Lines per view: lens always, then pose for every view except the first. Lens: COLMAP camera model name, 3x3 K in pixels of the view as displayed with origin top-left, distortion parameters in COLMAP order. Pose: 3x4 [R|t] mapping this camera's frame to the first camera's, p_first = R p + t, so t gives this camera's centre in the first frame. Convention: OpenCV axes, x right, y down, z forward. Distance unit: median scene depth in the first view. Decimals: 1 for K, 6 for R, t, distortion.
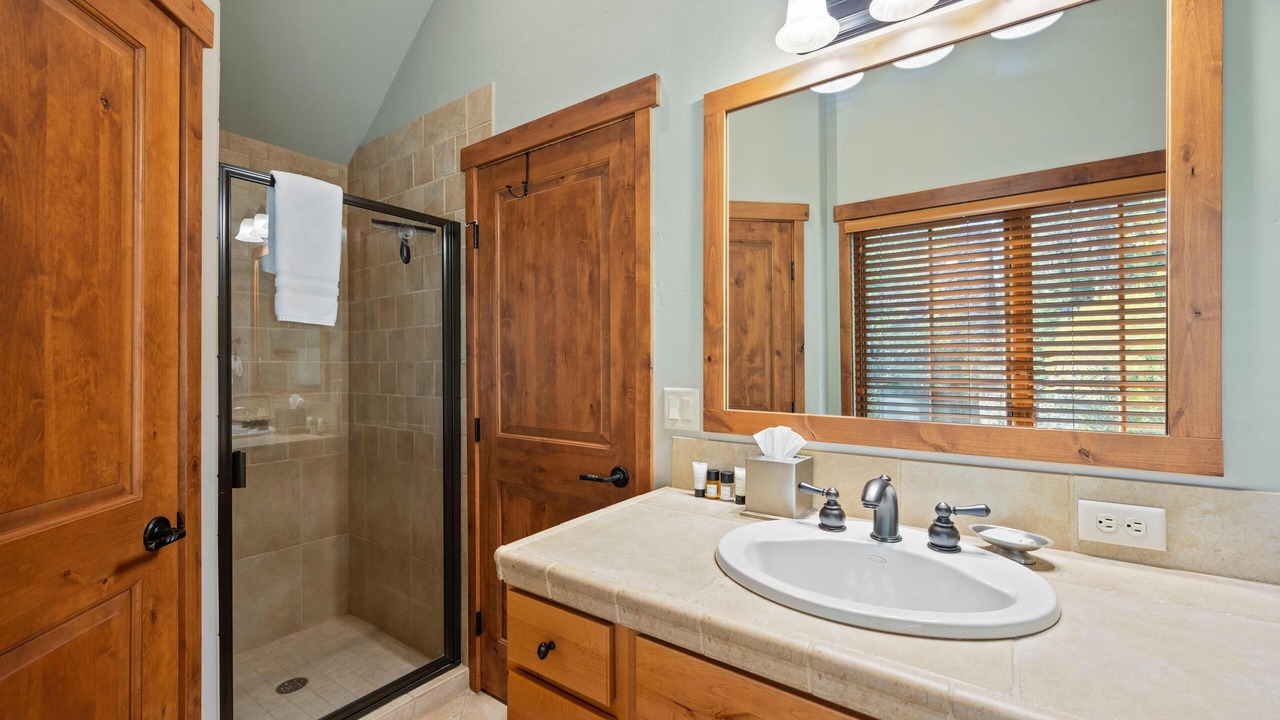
lens RADIAL K [[555.5, 0, 641.6], [0, 555.5, 365.7], [0, 0, 1]] dist [0.000533, 0.000052]
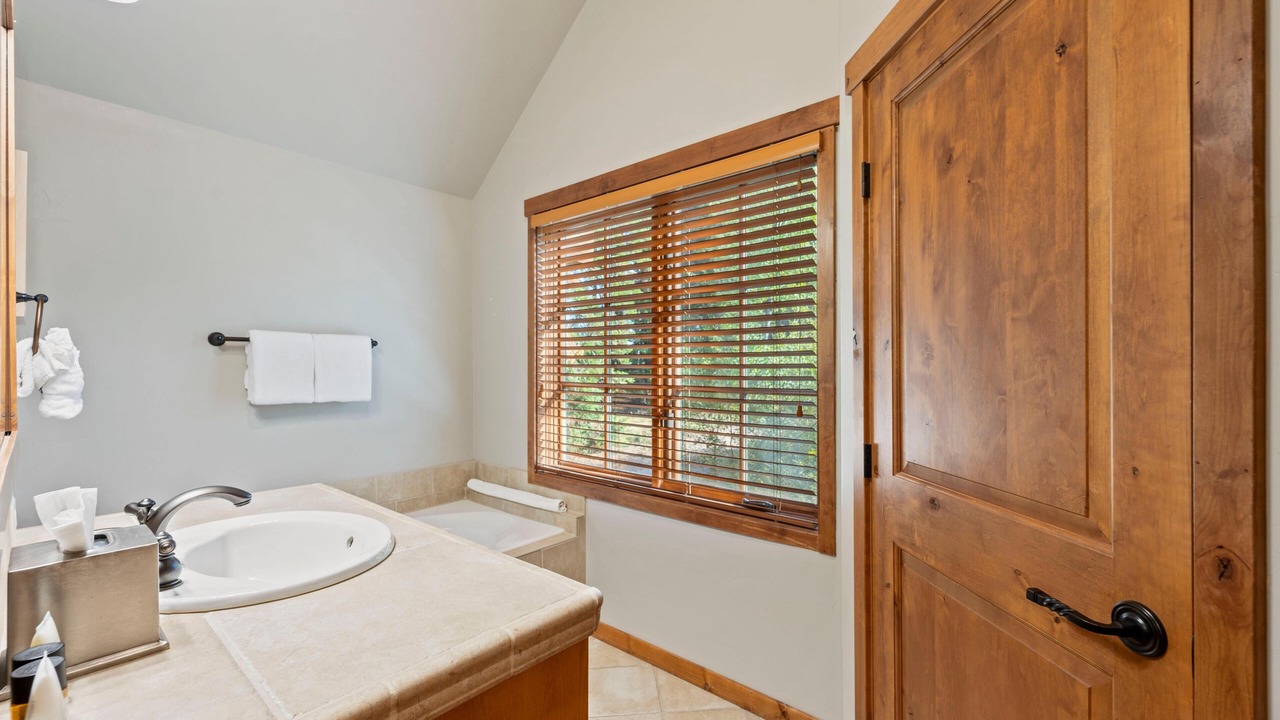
lens RADIAL K [[518.7, 0, 637.1], [0, 518.7, 363.3], [0, 0, 1]] dist [-0.000712, -0.001443]
pose [[-0.997065, 0.005744, 0.076346, -0.407033], [0.005262, 0.999965, -0.006505, -0.000823], [-0.076381, -0.006084, -0.997060, 1.912668]]
